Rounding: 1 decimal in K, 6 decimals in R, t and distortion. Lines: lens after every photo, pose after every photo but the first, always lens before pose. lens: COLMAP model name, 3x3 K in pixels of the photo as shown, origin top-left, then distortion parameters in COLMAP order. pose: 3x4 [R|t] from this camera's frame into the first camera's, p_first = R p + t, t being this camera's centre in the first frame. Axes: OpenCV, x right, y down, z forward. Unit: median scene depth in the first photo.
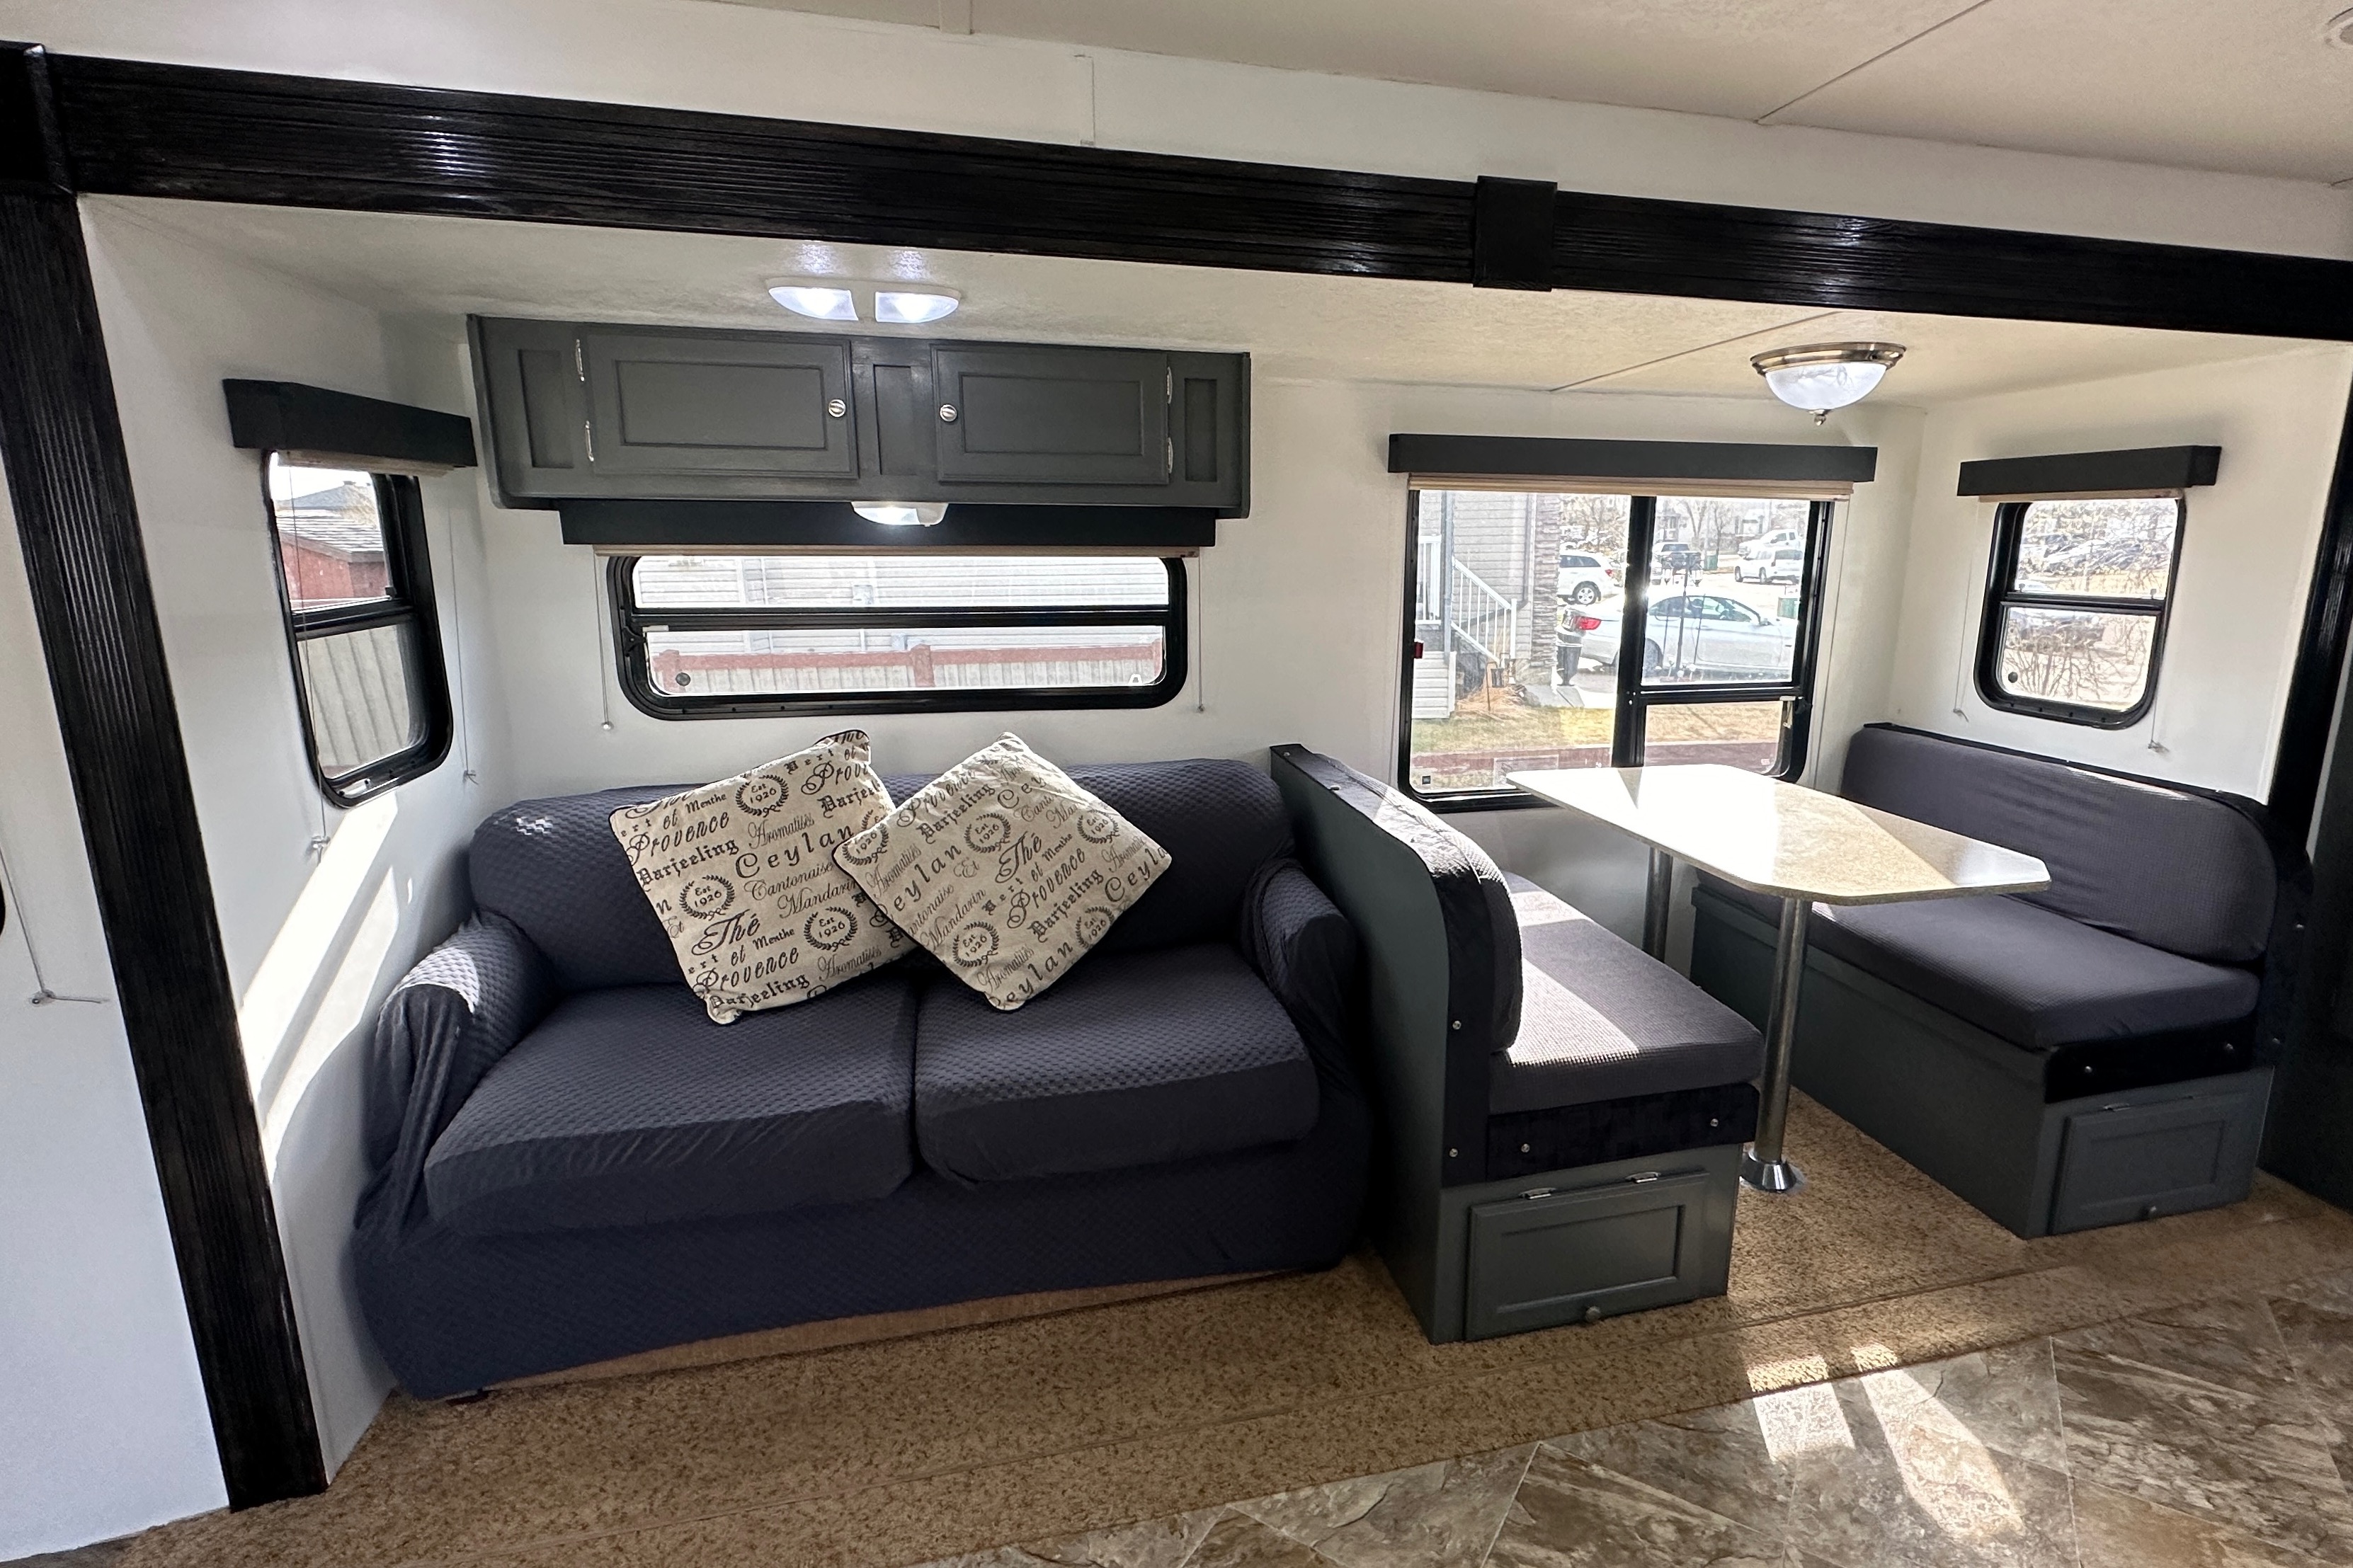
lens RADIAL K [[1119.2, 0, 1244.2], [0, 1119.2, 774.7], [0, 0, 1]] dist [-0.007337, -0.000028]
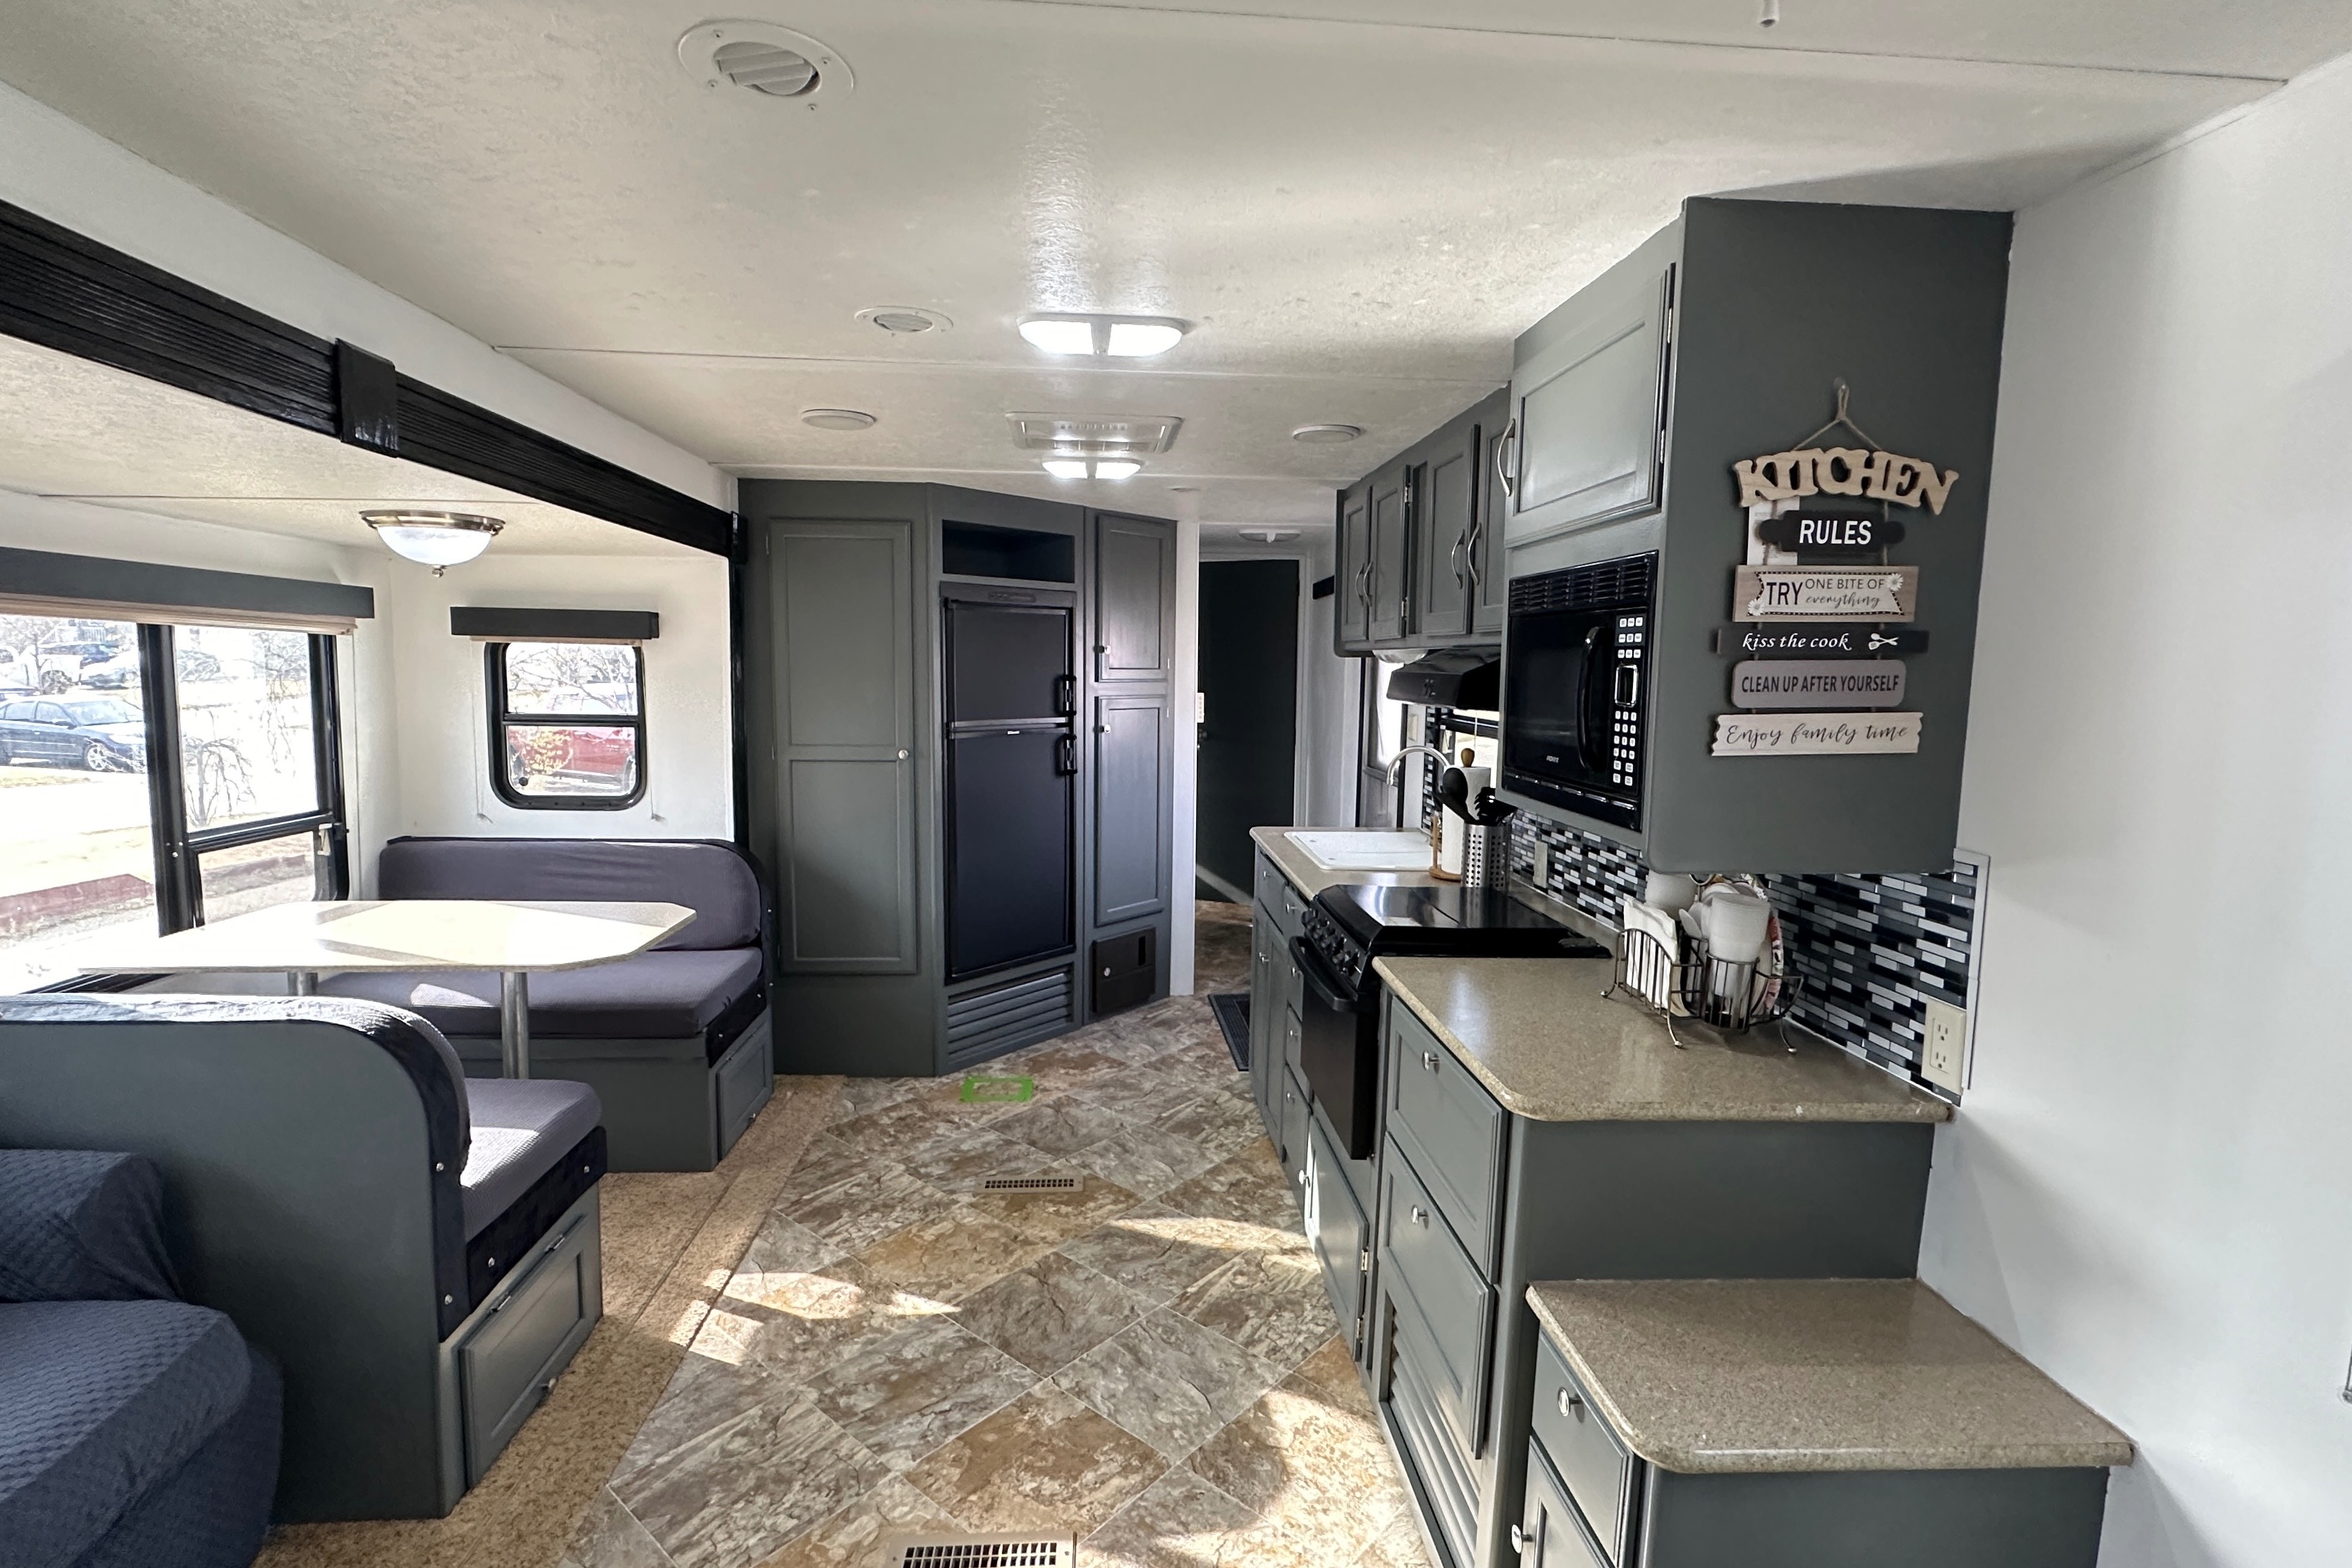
lens RADIAL K [[1101.8, 0, 1175.0], [0, 1101.8, 788.0], [0, 0, 1]] dist [-0.001956, -0.000106]
pose [[0.167133, -0.104337, 0.980398, -0.554329], [0.186806, 0.979724, 0.072420, -0.049116], [-0.968075, 0.171041, 0.183235, 0.113639]]
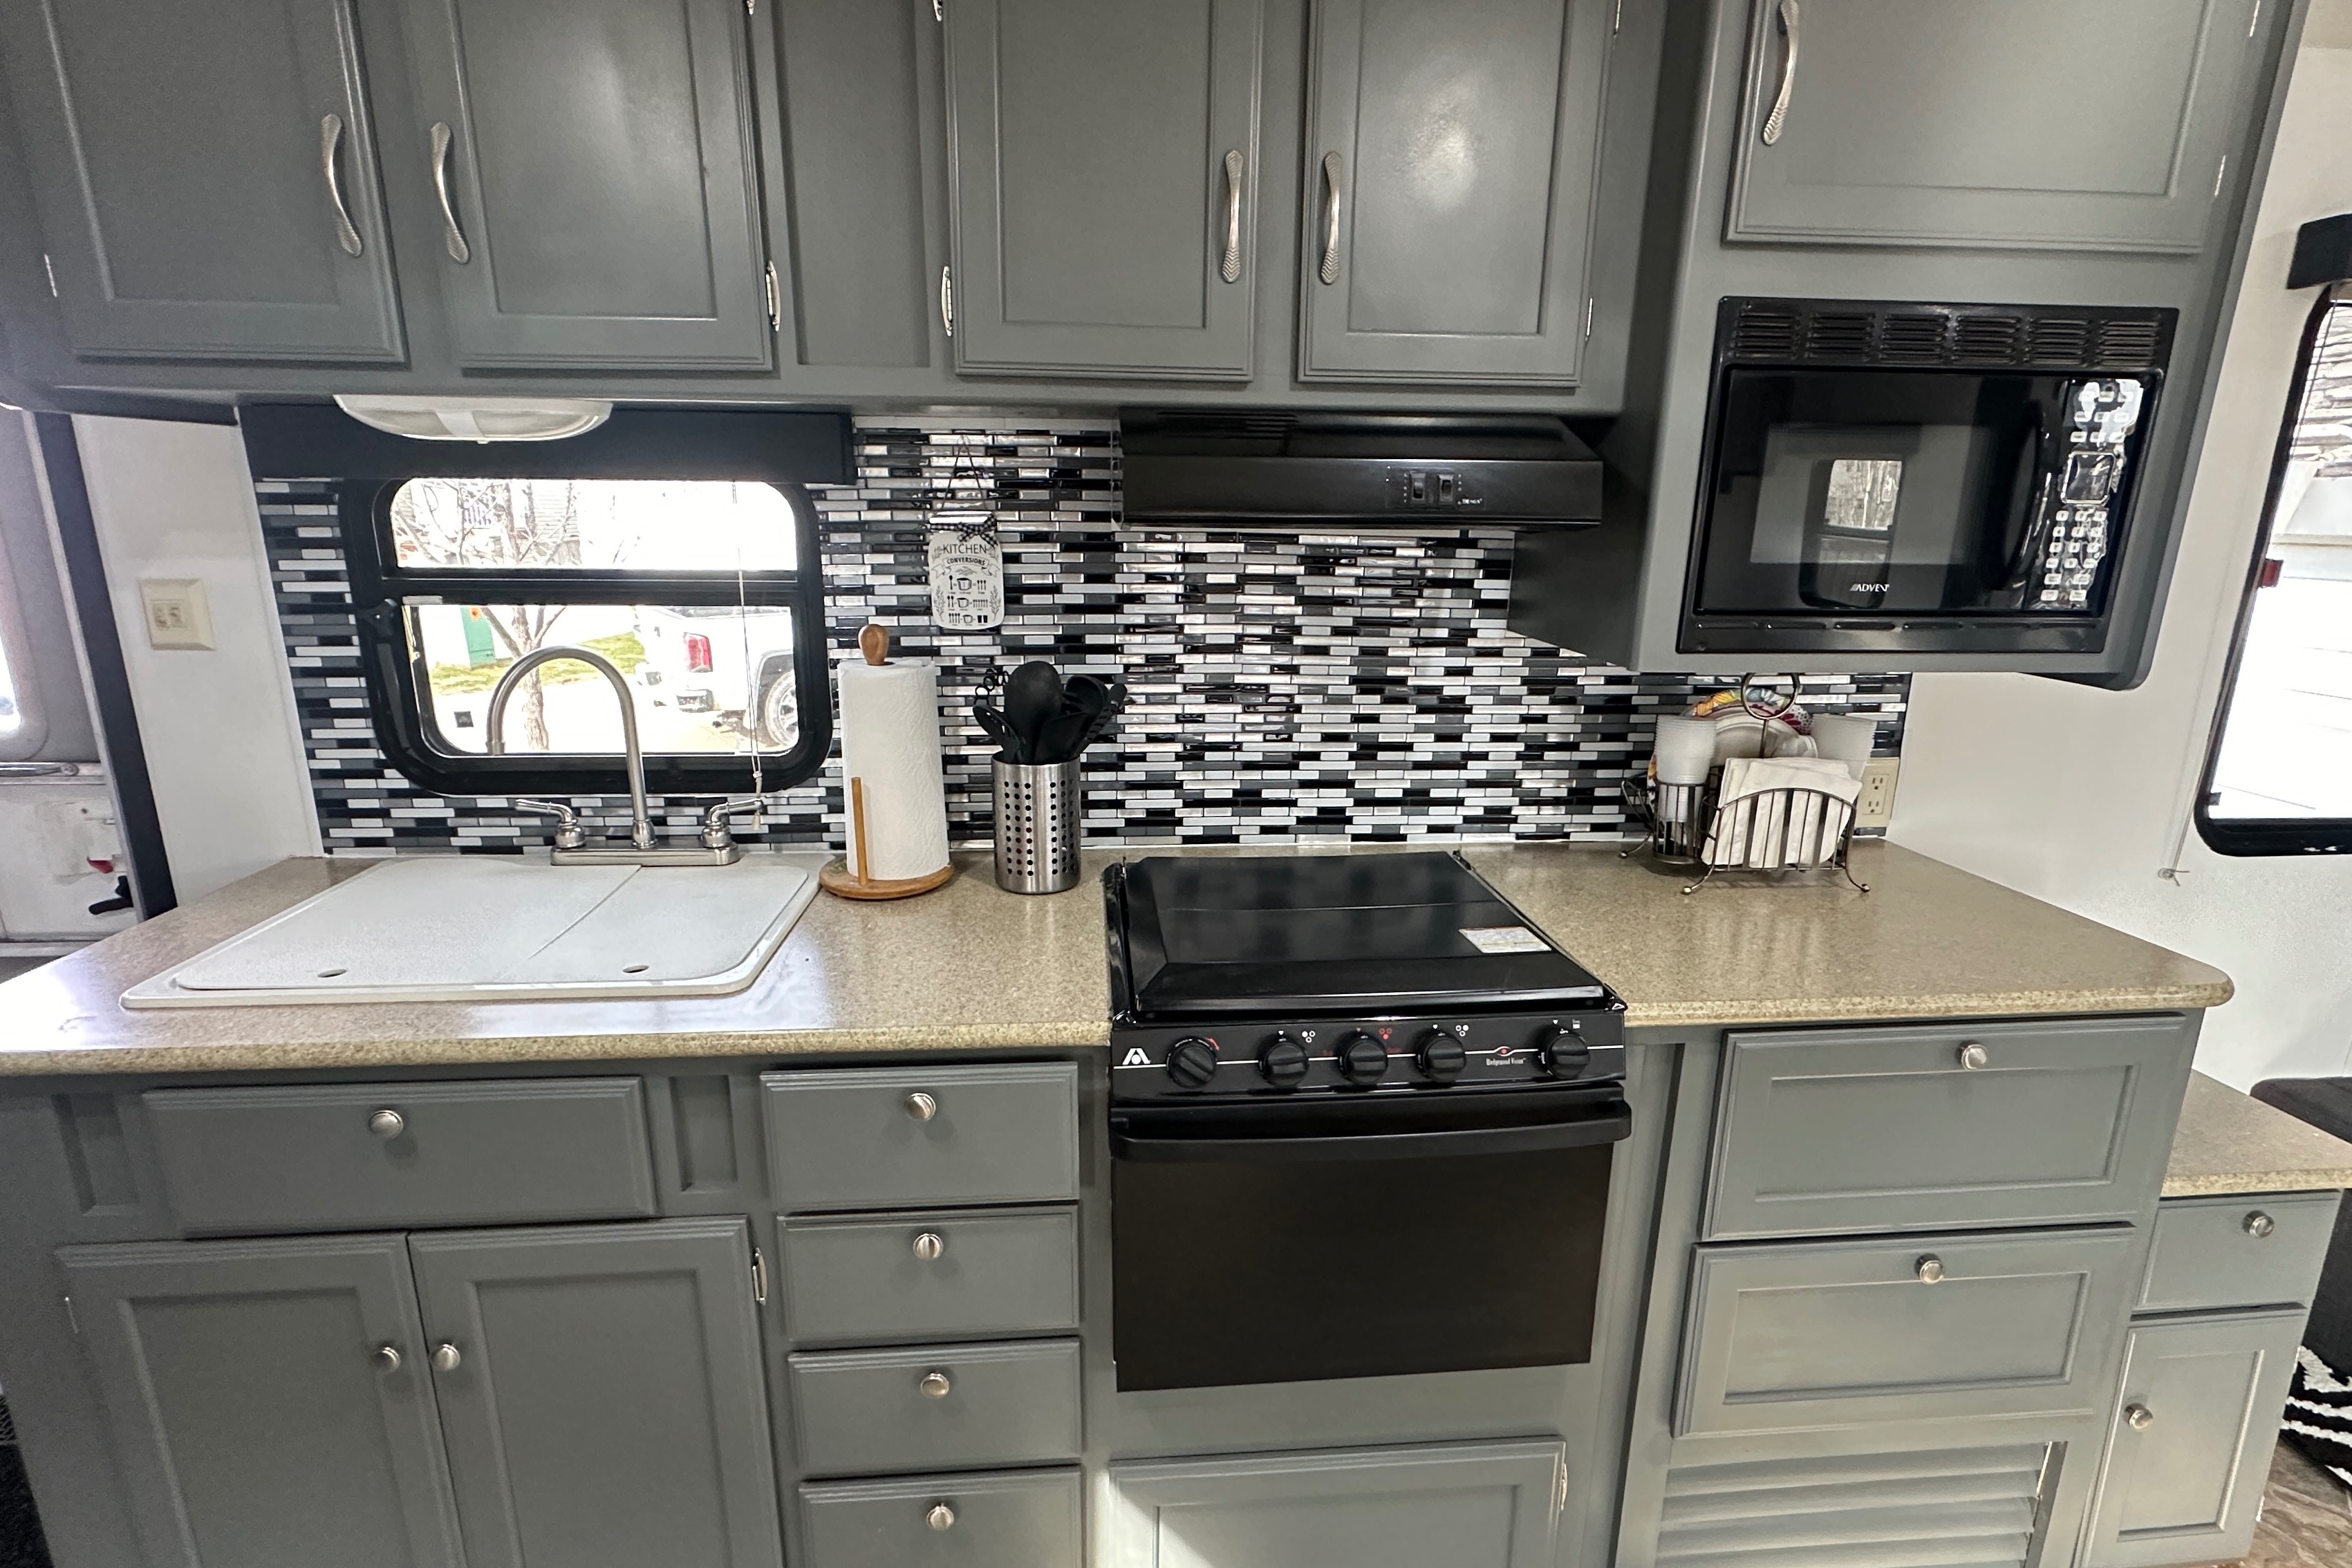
lens RADIAL K [[1101.8, 0, 1175.0], [0, 1101.8, 788.0], [0, 0, 1]] dist [-0.001956, -0.000106]
pose [[-0.986313, -0.044267, 0.158831, 0.639040], [0.029998, 0.899035, 0.436848, -0.132922], [-0.162132, 0.435634, -0.885402, 0.639381]]
